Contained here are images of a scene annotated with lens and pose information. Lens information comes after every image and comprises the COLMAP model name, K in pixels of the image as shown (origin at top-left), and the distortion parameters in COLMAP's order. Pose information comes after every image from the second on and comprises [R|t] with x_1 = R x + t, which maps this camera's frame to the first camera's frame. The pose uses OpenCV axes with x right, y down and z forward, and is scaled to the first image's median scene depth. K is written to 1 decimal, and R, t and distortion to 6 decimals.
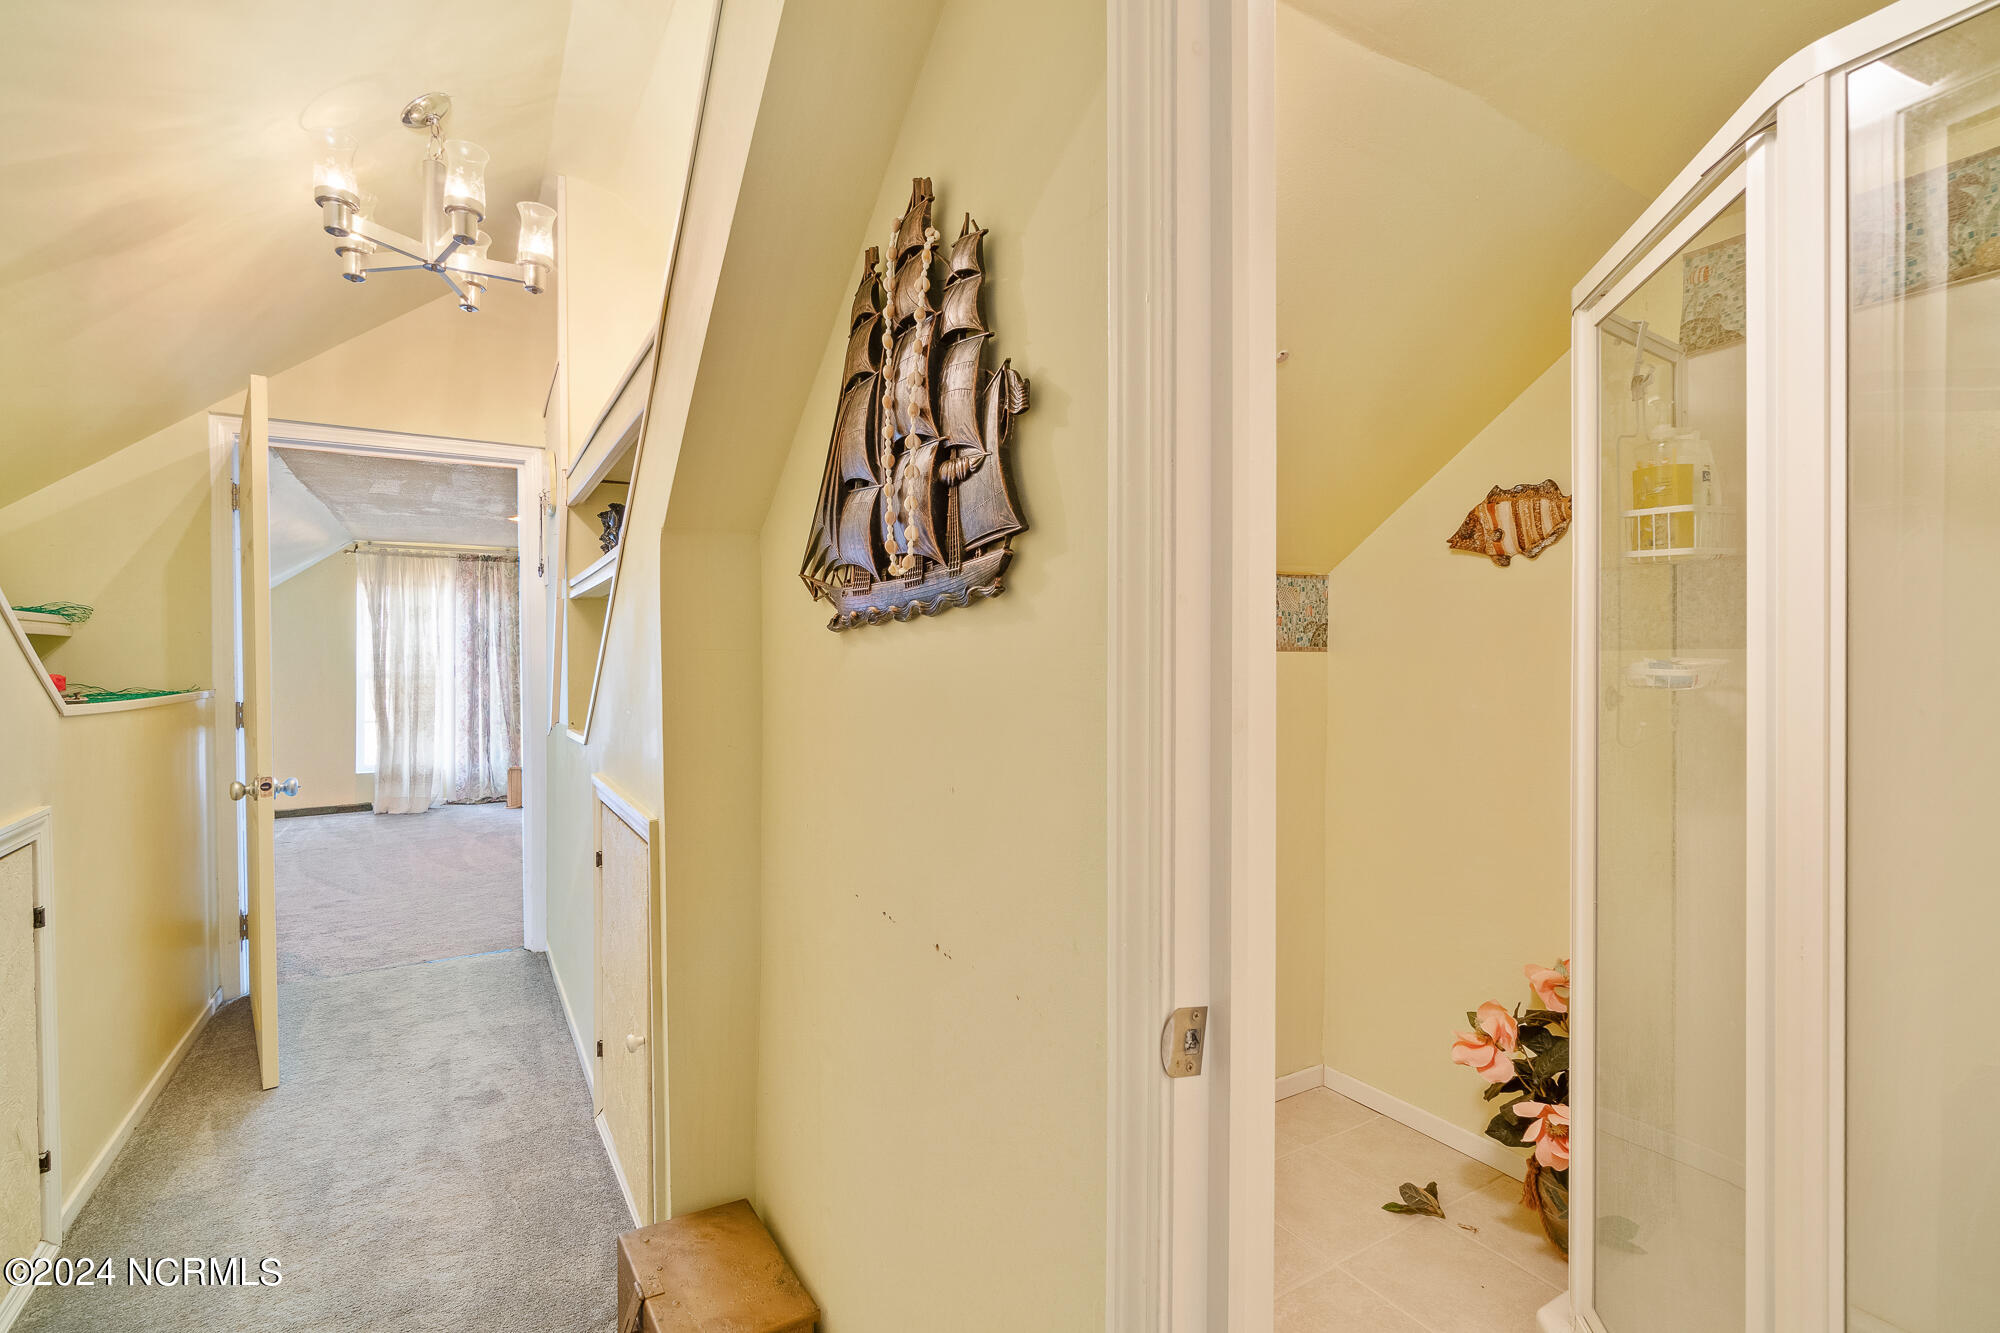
lens RADIAL K [[940.6, 0, 996.7], [0, 940.6, 654.2], [0, 0, 1]] dist [-0.001448, 0.000217]
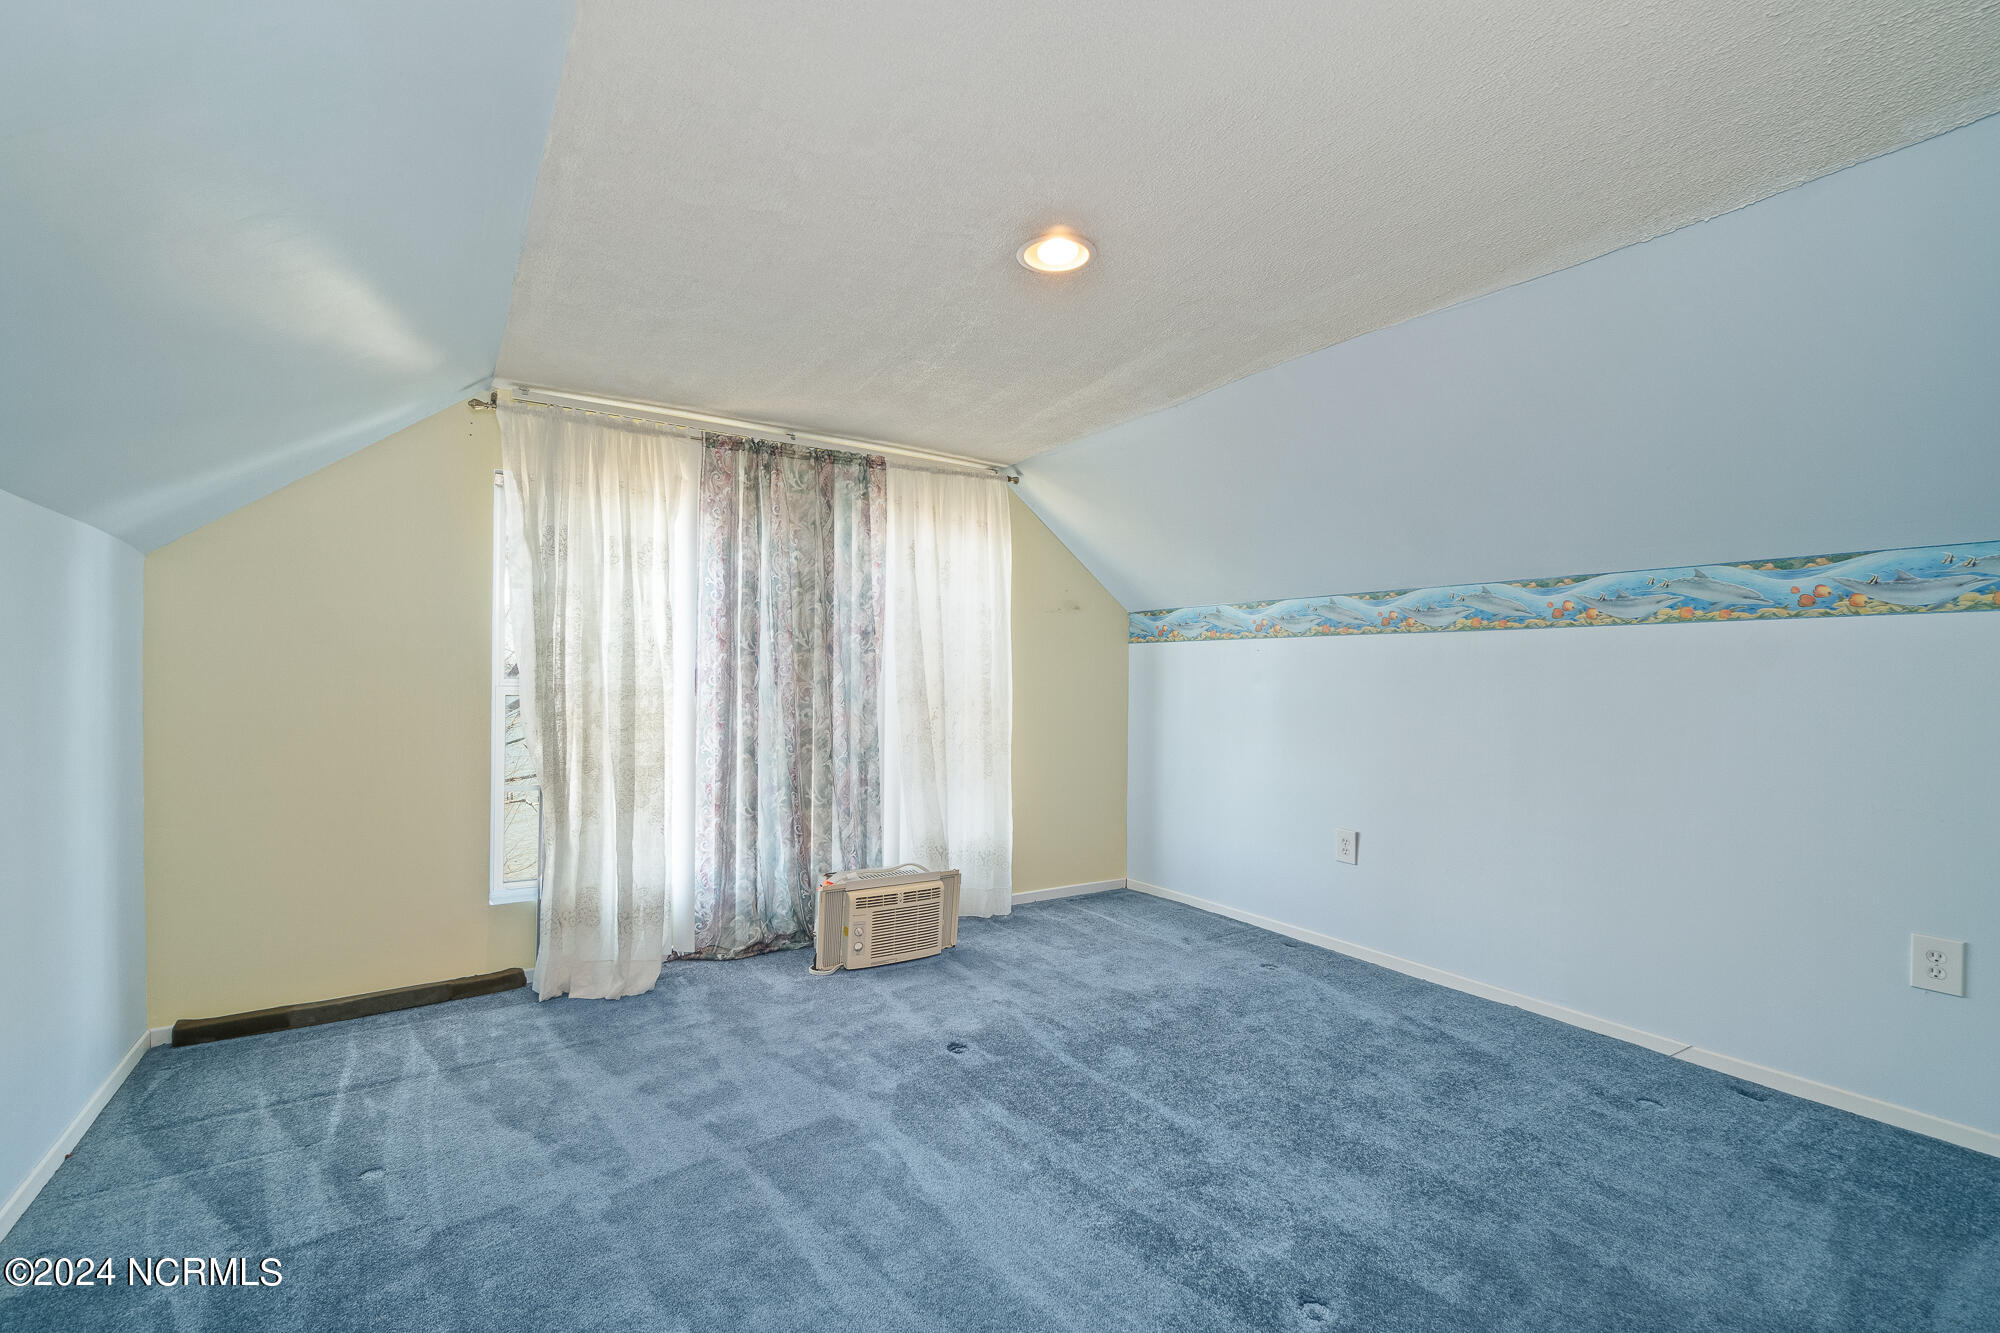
lens RADIAL K [[869.4, 0, 1001.3], [0, 869.4, 685.9], [0, 0, 1]] dist [-0.002649, -0.000261]
pose [[0.999052, 0.002610, 0.043458, -0.457739], [-0.002718, 0.999993, 0.002406, 0.019918], [-0.043452, -0.002522, 0.999052, 0.576554]]
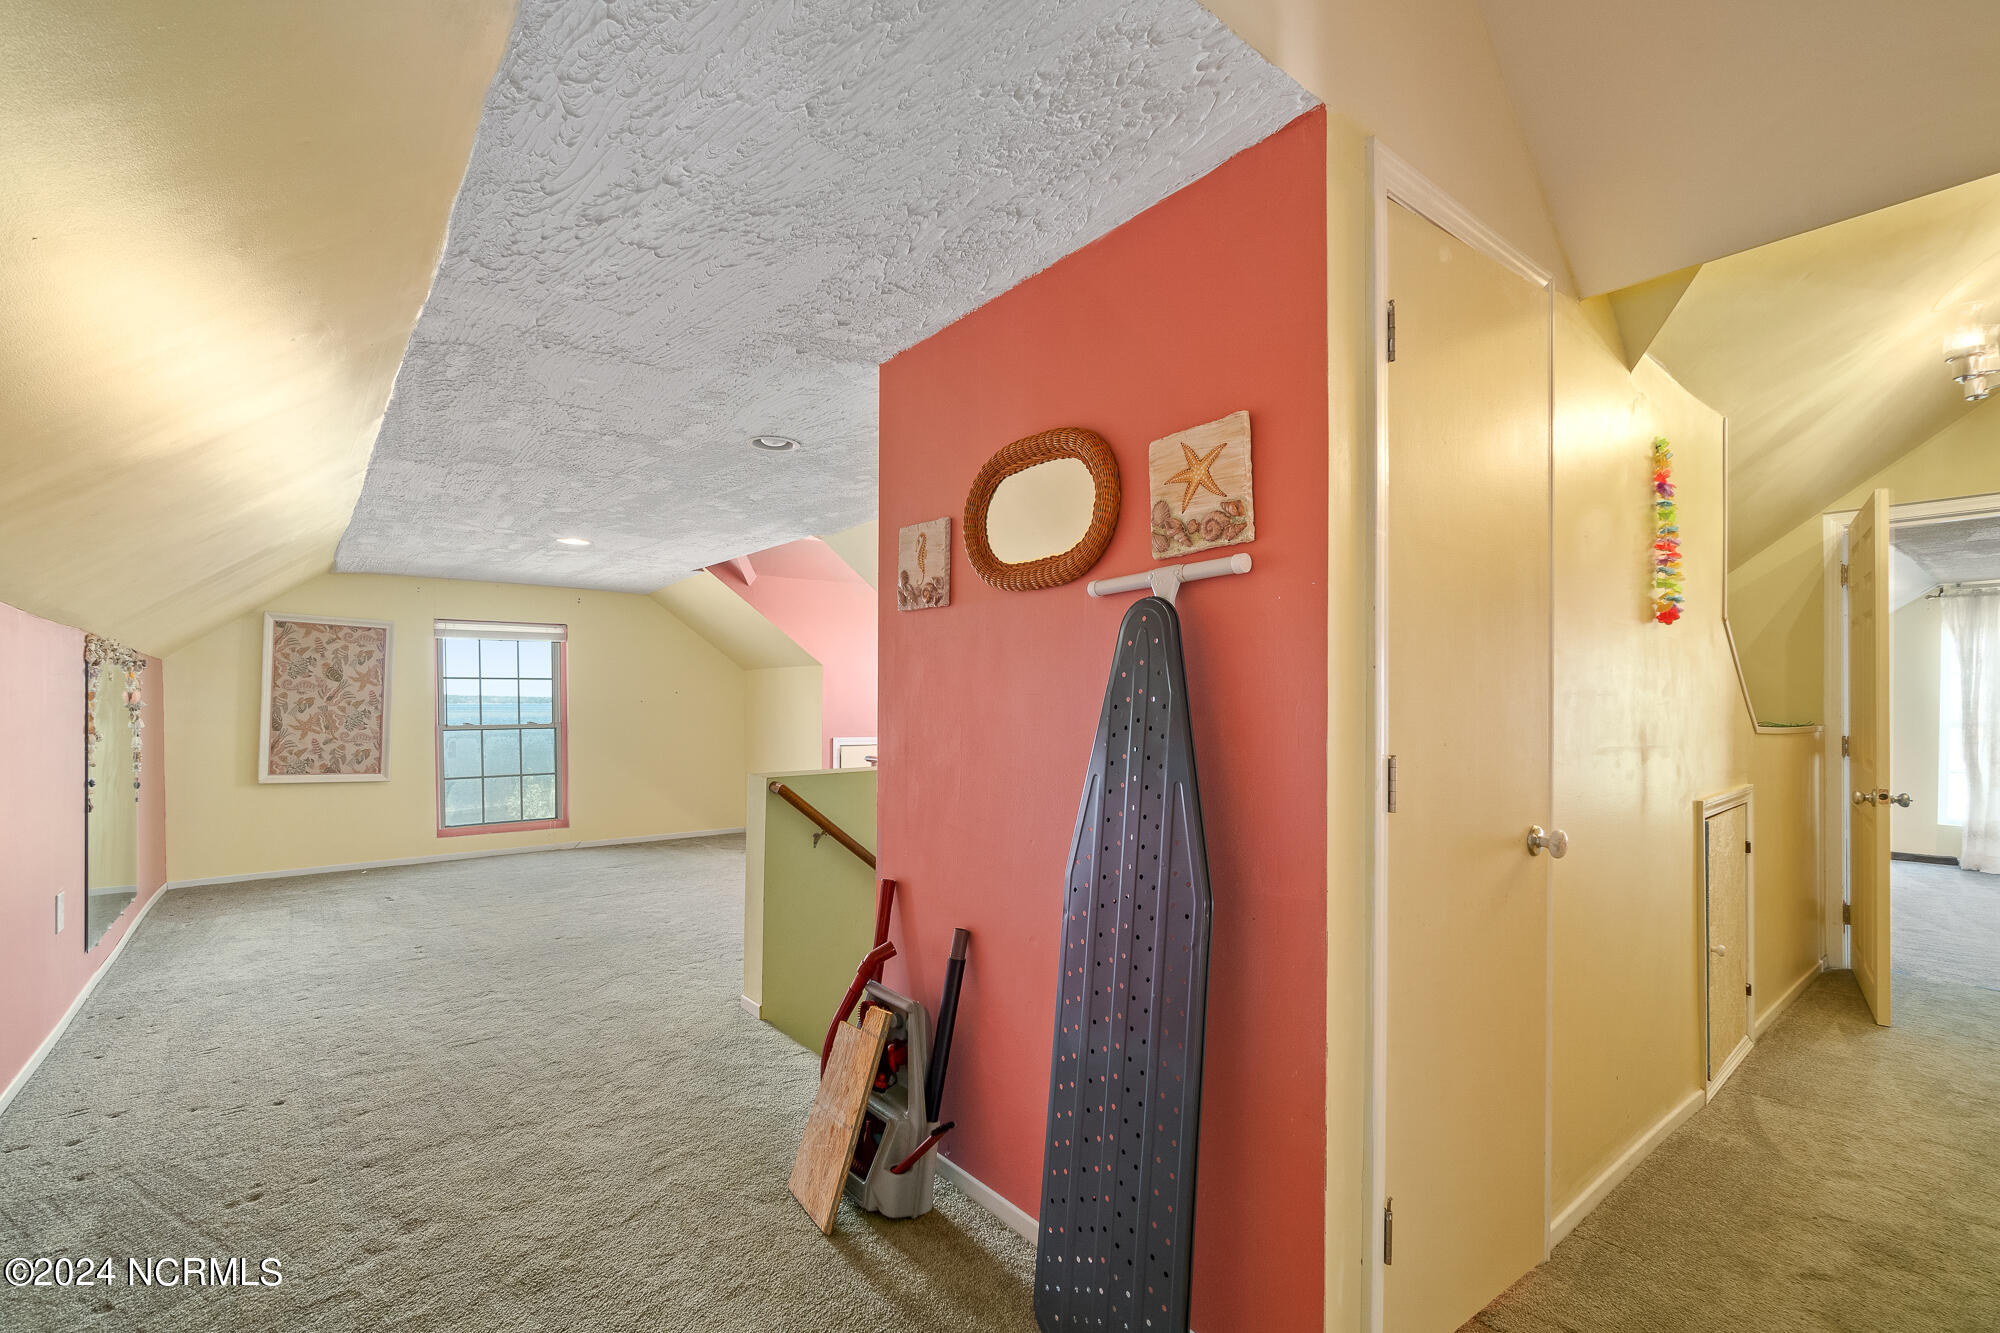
lens RADIAL K [[869.4, 0, 975.2], [0, 869.4, 702.4], [0, 0, 1]] dist [-0.002649, -0.000261]
pose [[0.140940, 0.006770, -0.989995, 0.062108], [-0.007099, 0.999958, 0.005828, 0.002398], [0.989993, 0.006207, 0.140982, -0.109368]]
